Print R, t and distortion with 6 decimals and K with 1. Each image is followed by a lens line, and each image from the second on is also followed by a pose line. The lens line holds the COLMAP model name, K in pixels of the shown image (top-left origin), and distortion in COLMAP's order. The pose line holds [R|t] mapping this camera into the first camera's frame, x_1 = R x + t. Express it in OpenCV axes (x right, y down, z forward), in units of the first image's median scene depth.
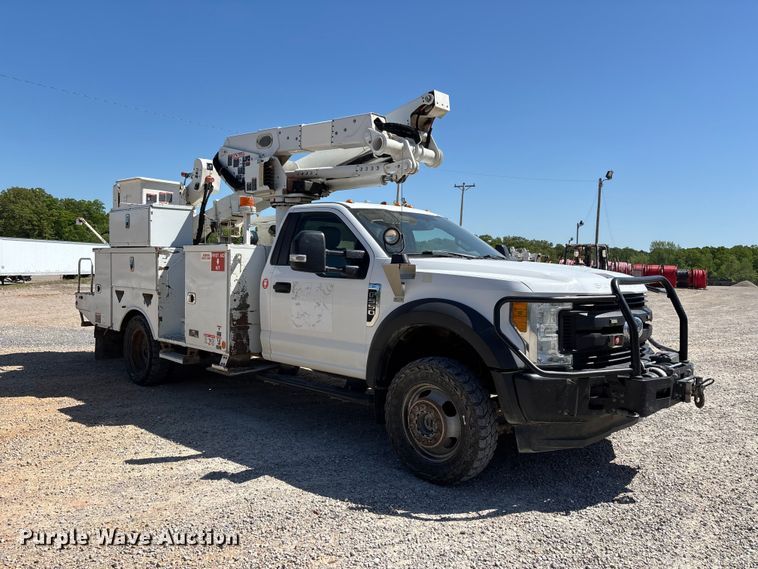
lens RADIAL K [[574.4, 0, 377.4], [0, 574.4, 282.8], [0, 0, 1]] dist [0.057887, -0.065585]
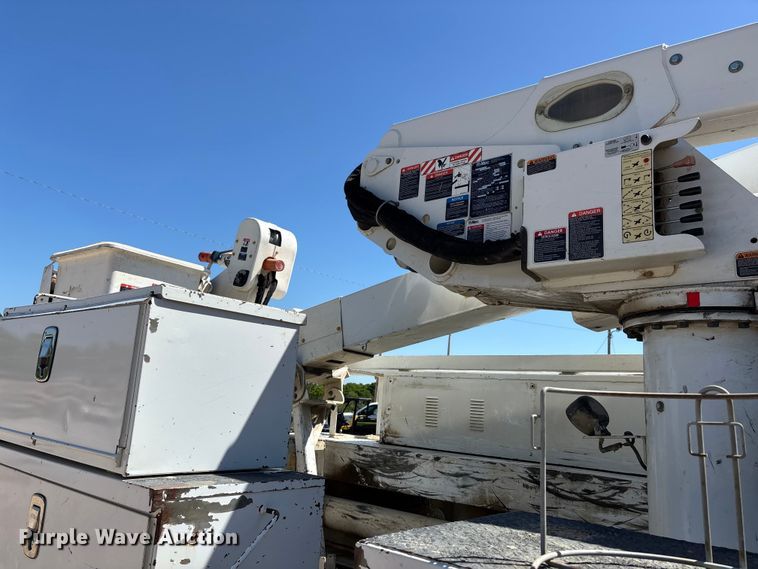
lens RADIAL K [[568.4, 0, 376.0], [0, 568.4, 289.6], [0, 0, 1]] dist [0.079070, -0.109000]
pose [[0.996023, 0.063346, 0.062649, -0.319961], [-0.047370, 0.972087, -0.229788, -0.086784], [-0.075457, 0.225907, 0.971222, 0.775734]]
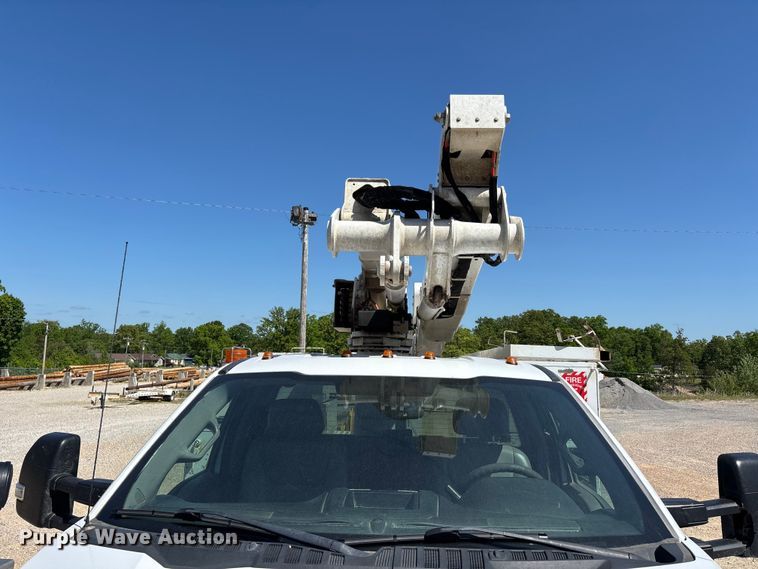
lens RADIAL K [[571.2, 0, 381.1], [0, 571.2, 281.9], [0, 0, 1]] dist [0.073955, -0.101633]
pose [[0.678952, -0.115477, -0.725044, 0.315301], [-0.027652, 0.982830, -0.182428, -0.094635], [0.733661, 0.143909, 0.664102, 0.590647]]
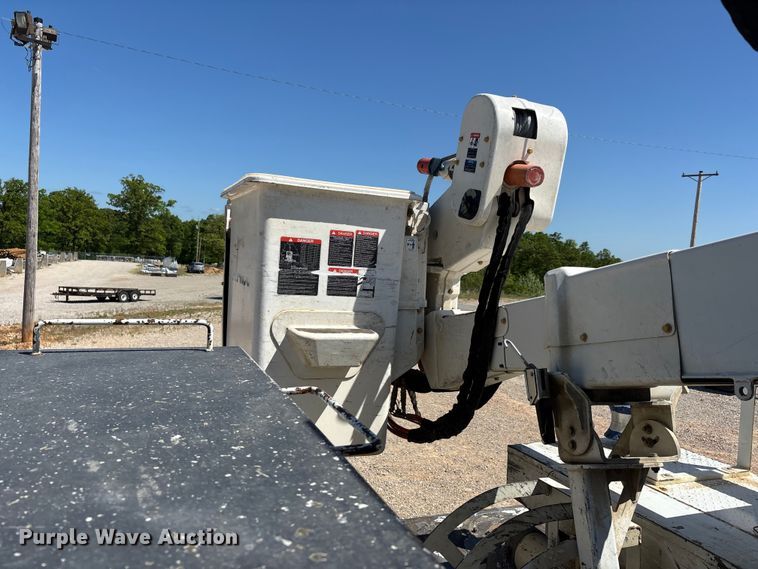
lens RADIAL K [[571.2, 0, 381.1], [0, 571.2, 281.9], [0, 0, 1]] dist [0.073955, -0.101633]
pose [[0.916180, 0.037747, -0.398986, -0.331554], [-0.044871, 0.998956, -0.008529, -0.173955], [0.398248, 0.025717, 0.916917, 1.015799]]
